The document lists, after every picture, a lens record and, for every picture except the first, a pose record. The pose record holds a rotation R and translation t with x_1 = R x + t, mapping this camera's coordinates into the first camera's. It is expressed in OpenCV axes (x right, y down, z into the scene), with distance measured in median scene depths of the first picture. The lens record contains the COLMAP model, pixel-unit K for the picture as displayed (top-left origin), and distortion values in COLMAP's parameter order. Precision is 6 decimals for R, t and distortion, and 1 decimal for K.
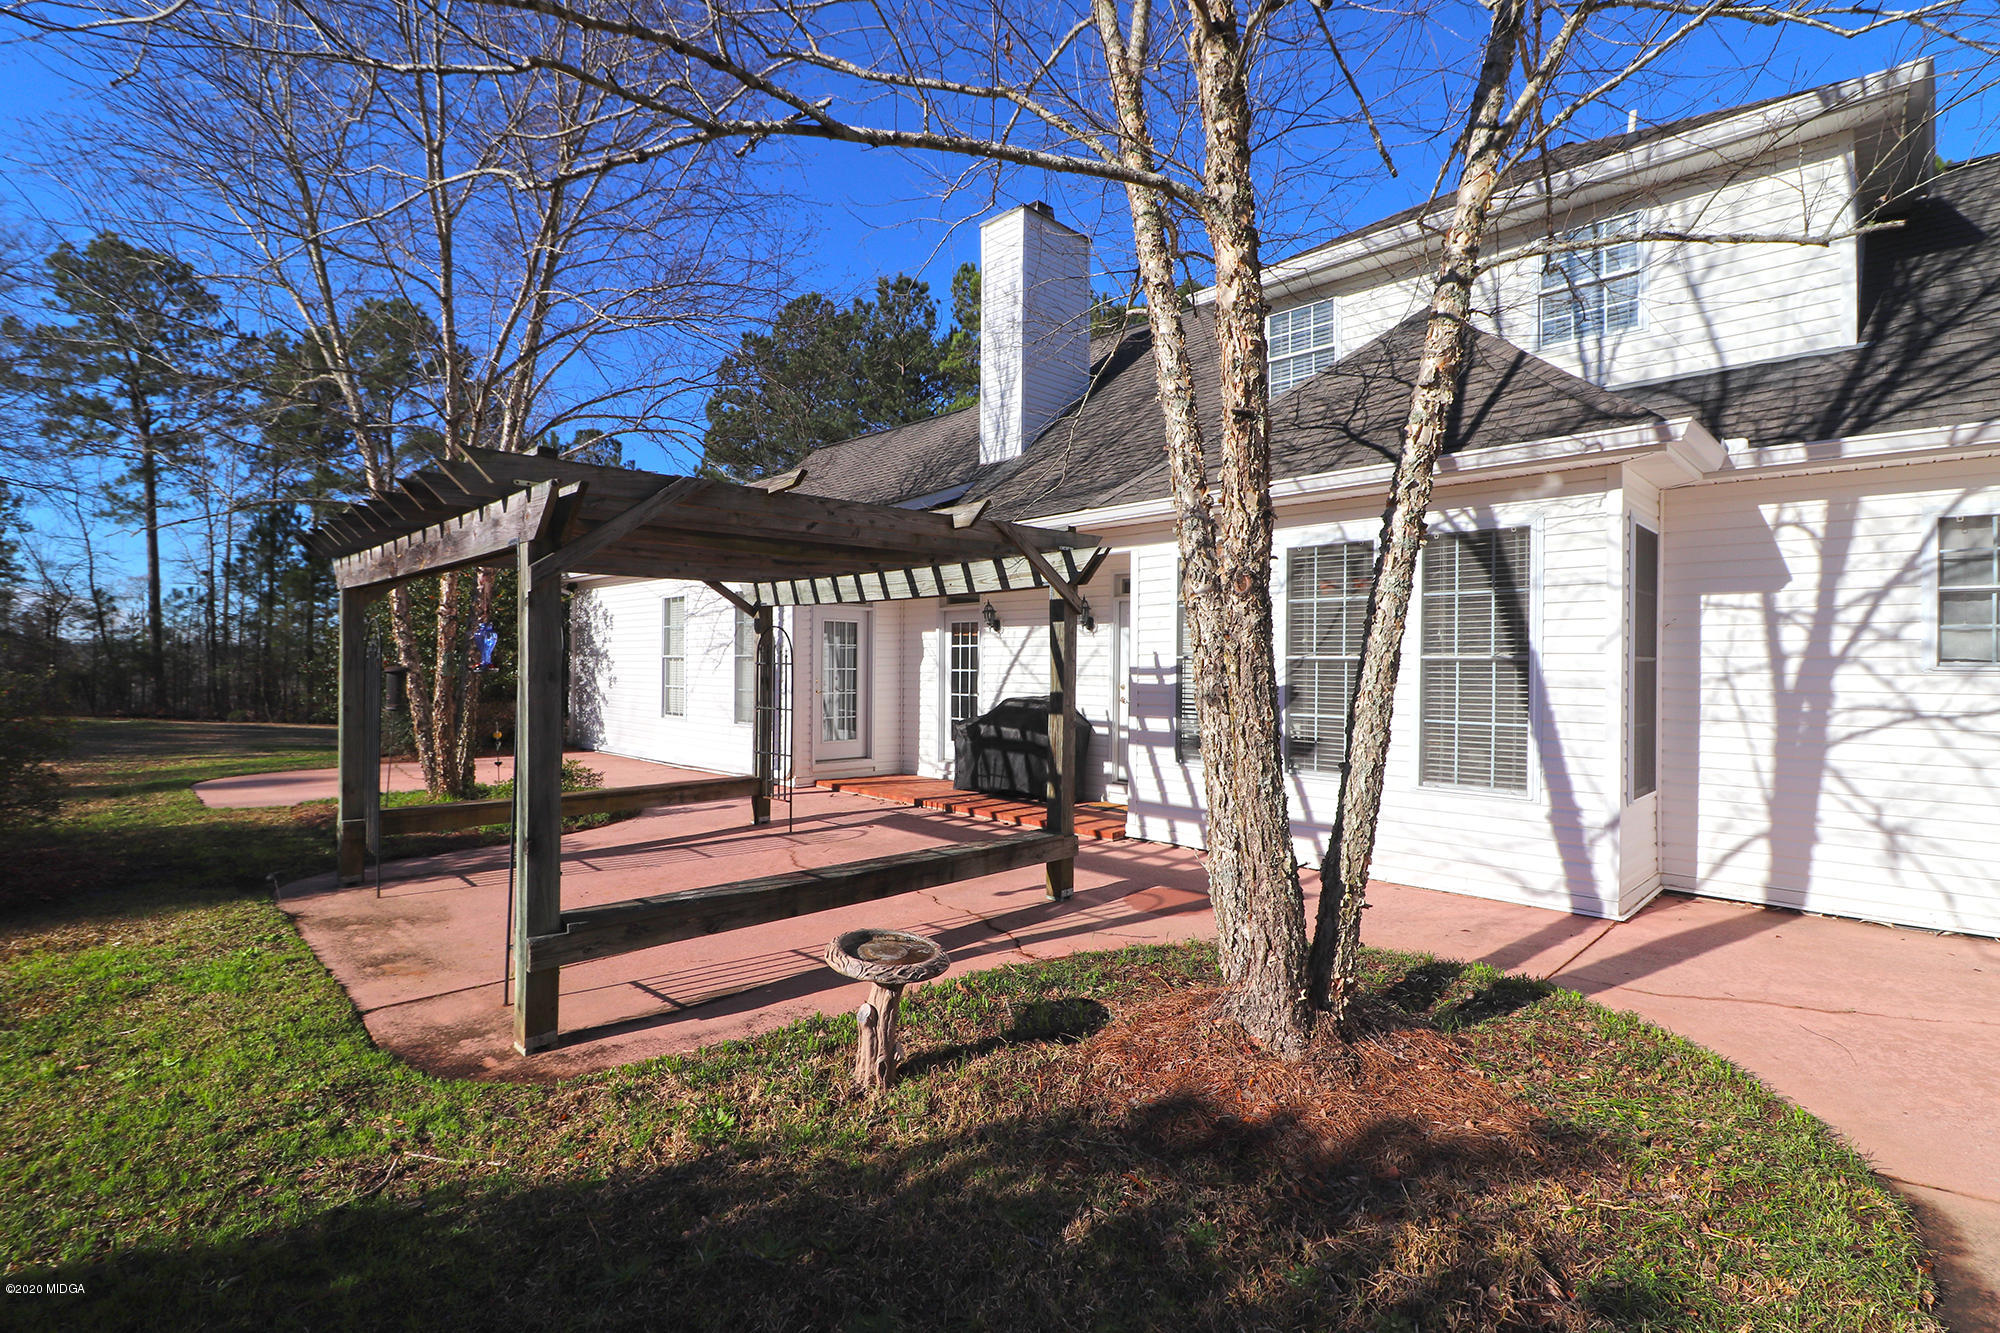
lens RADIAL K [[928.4, 0, 1009.7], [0, 928.4, 660.7], [0, 0, 1]] dist [-0.002482, -0.008389]
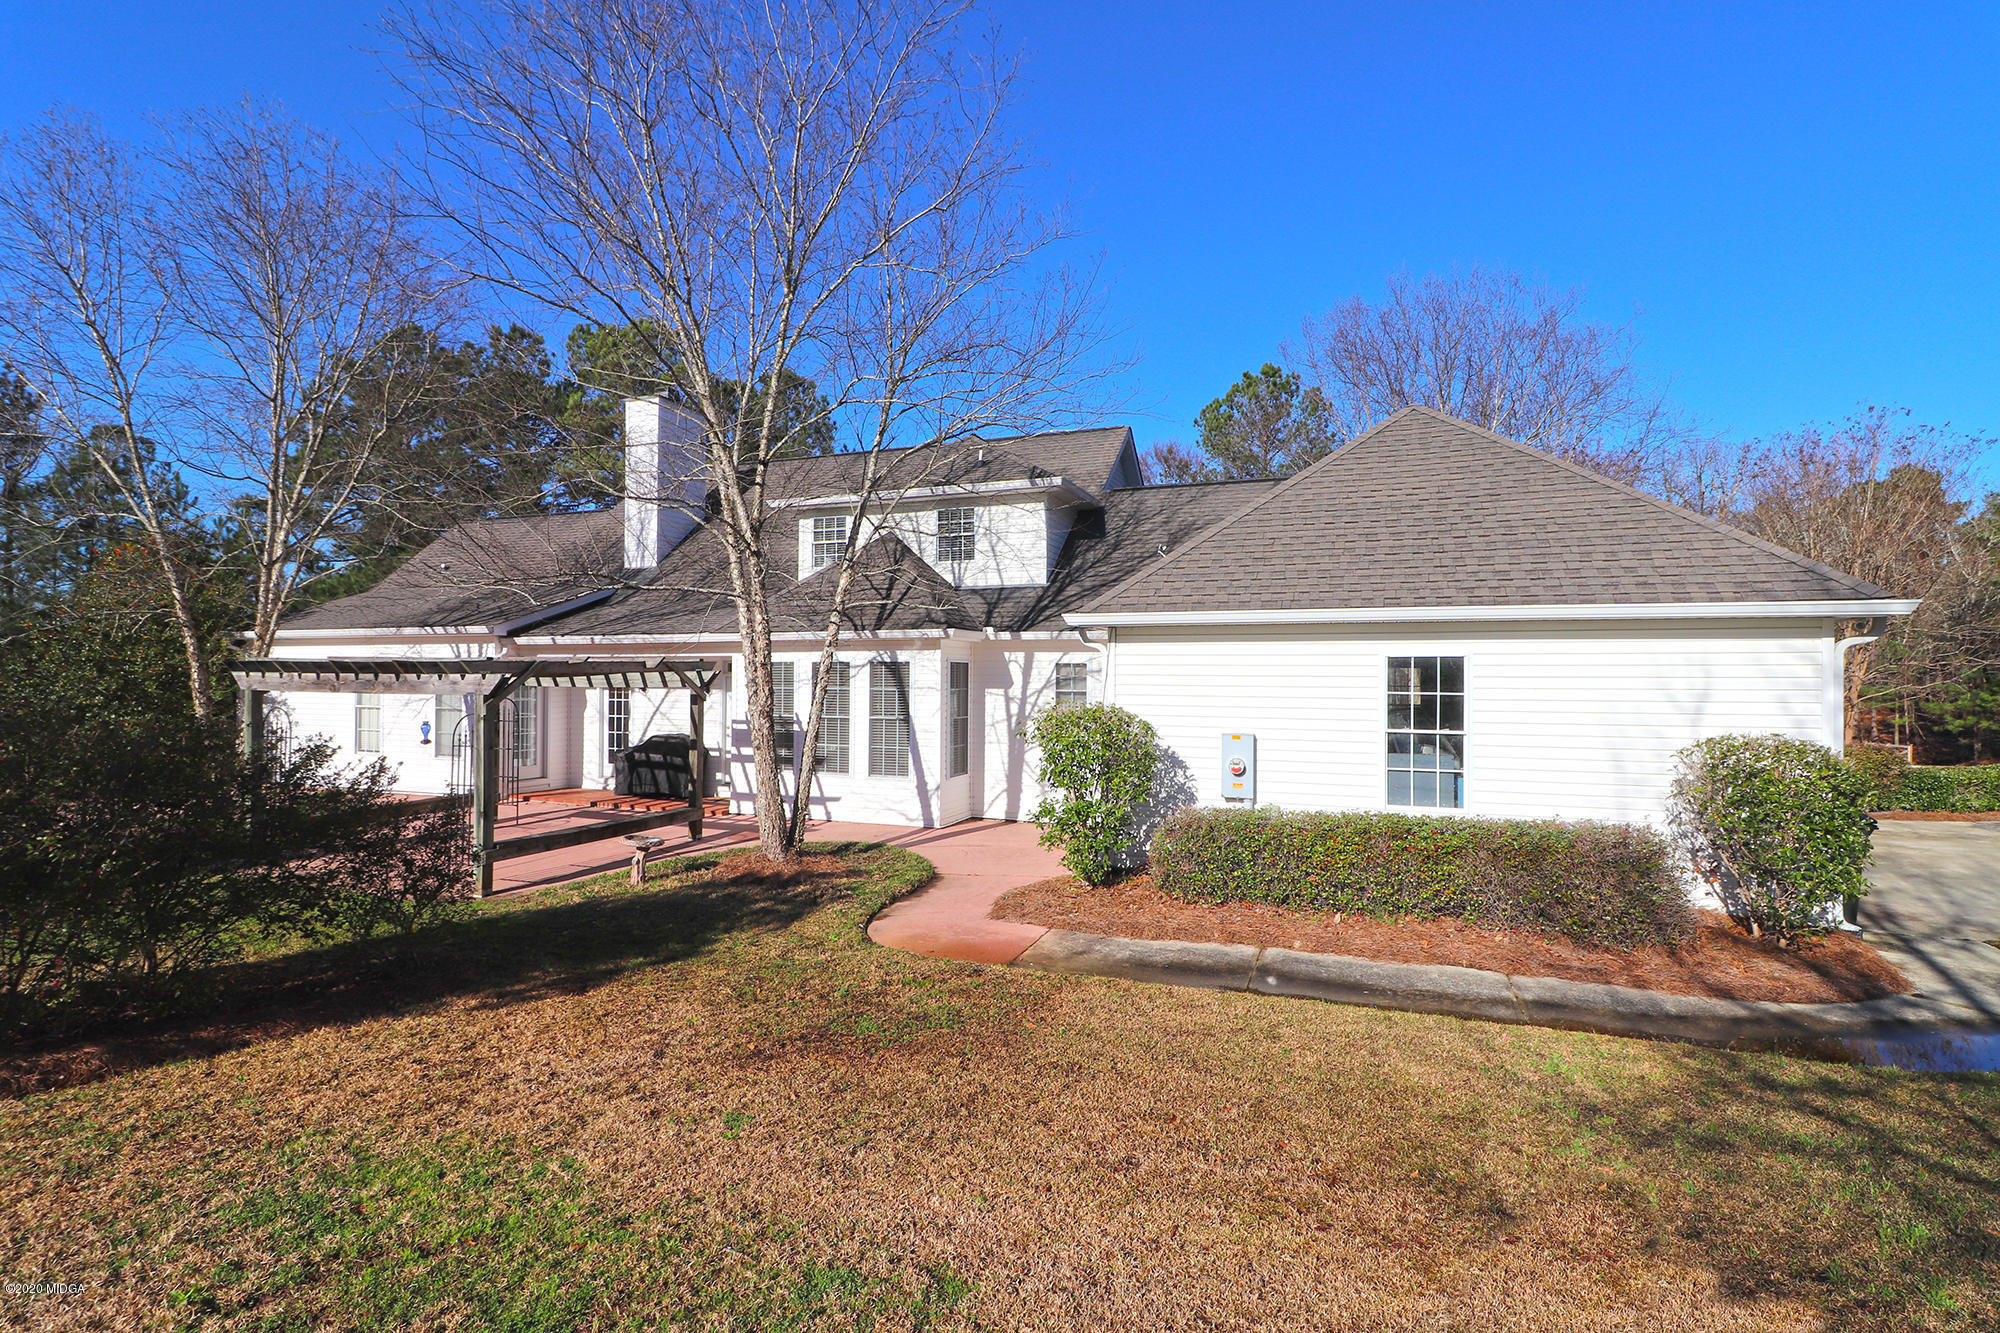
lens RADIAL K [[928.4, 0, 1005.2], [0, 928.4, 667.4], [0, 0, 1]] dist [-0.002482, -0.008389]
pose [[0.917967, -0.000301, 0.396656, -0.111745], [0.001304, 0.999997, -0.002260, -0.101967], [-0.396654, 0.002592, 0.917965, -0.987884]]
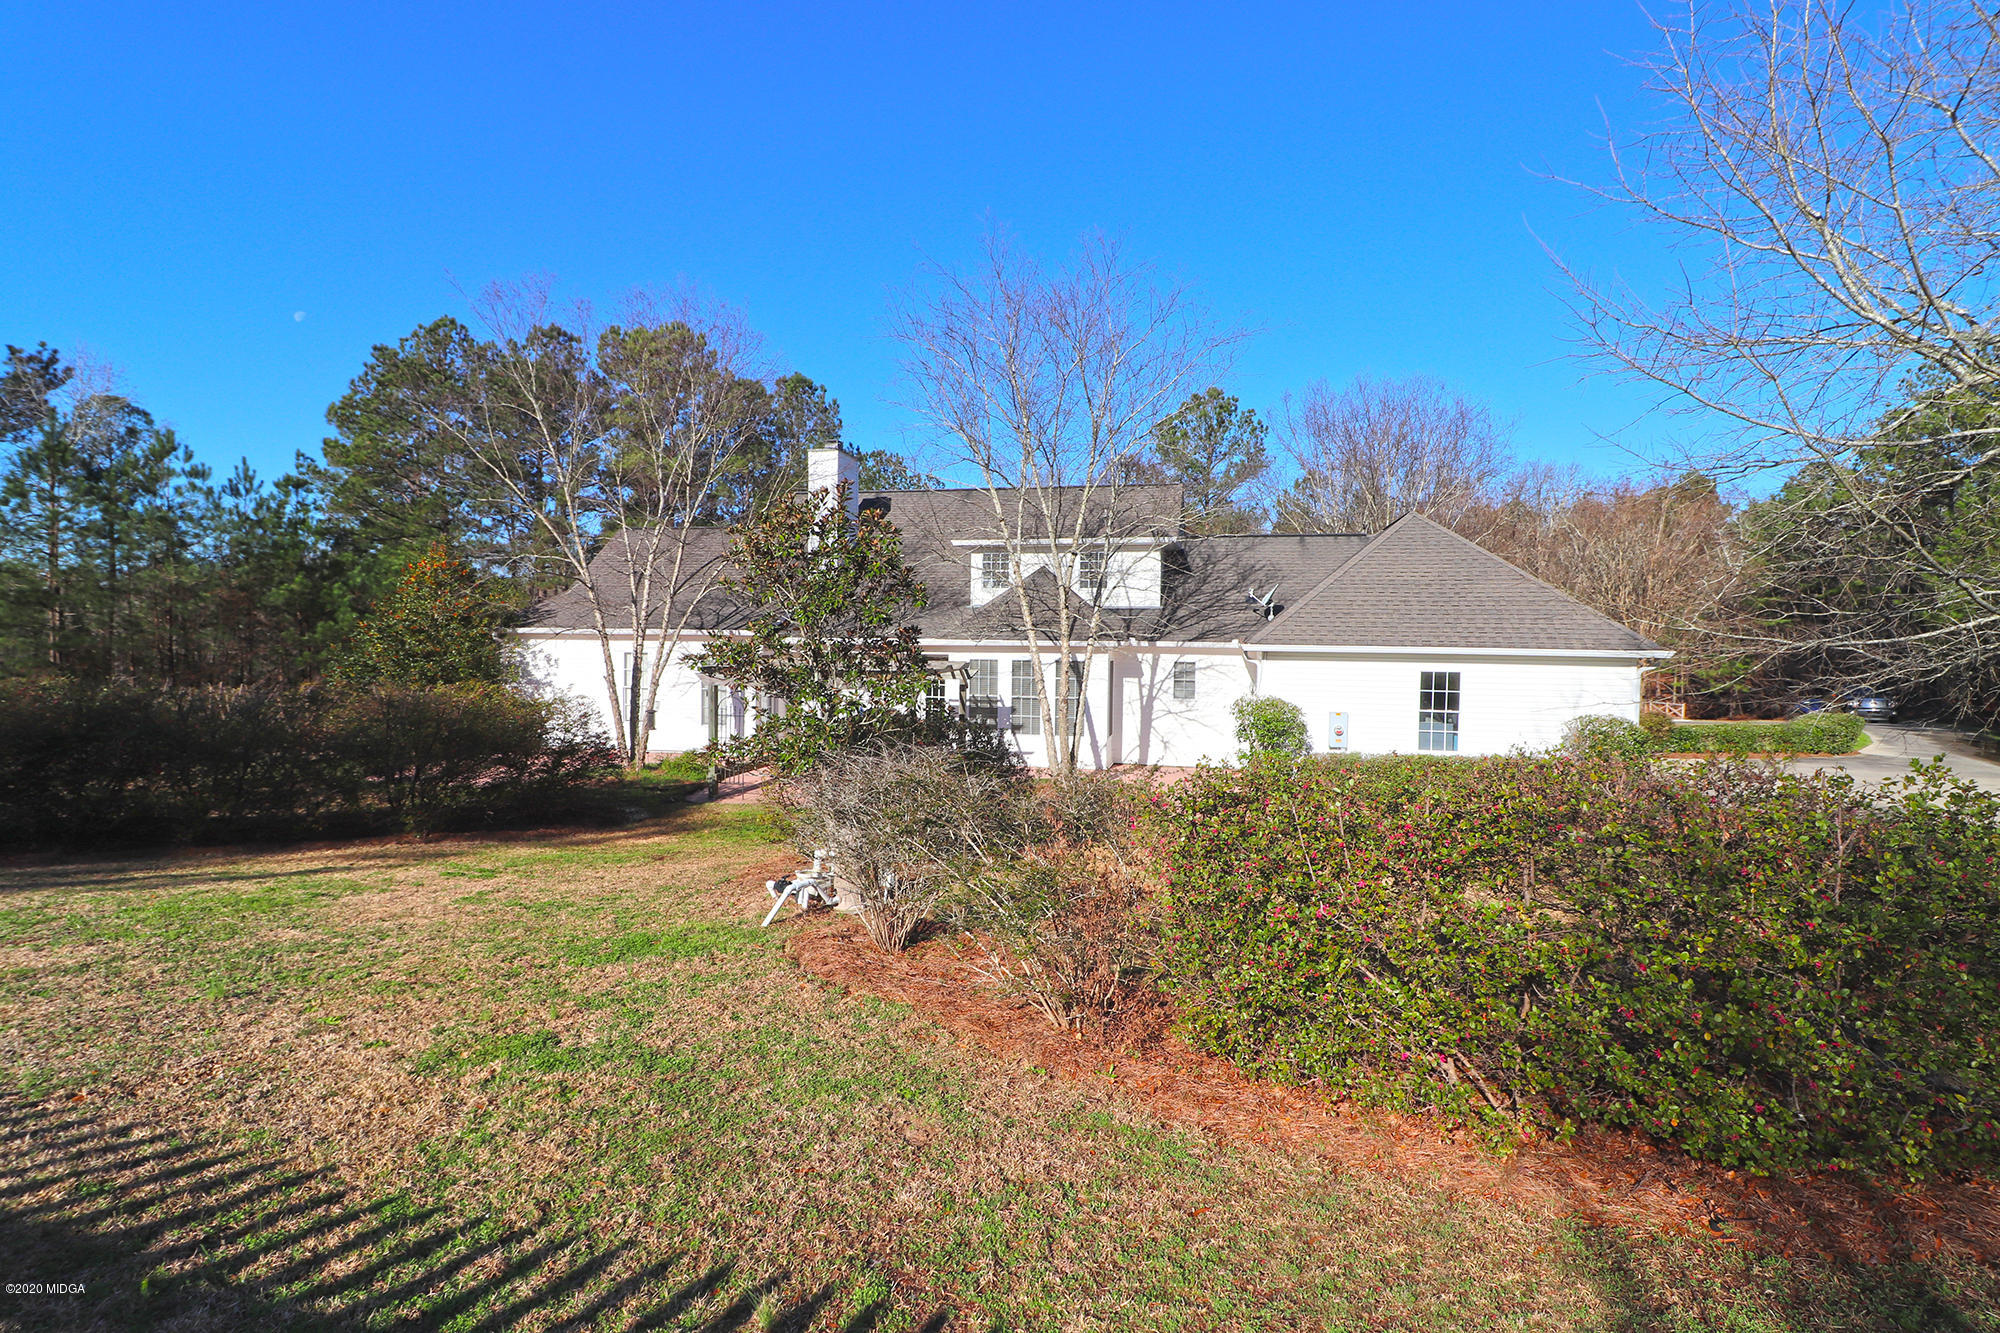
lens RADIAL K [[928.4, 0, 1011.0], [0, 928.4, 668.5], [0, 0, 1]] dist [-0.002482, -0.008389]
pose [[0.851420, -0.017874, 0.524180, -1.227021], [-0.006692, 0.998968, 0.044933, -0.221975], [-0.524442, -0.041764, 0.850421, -1.481130]]
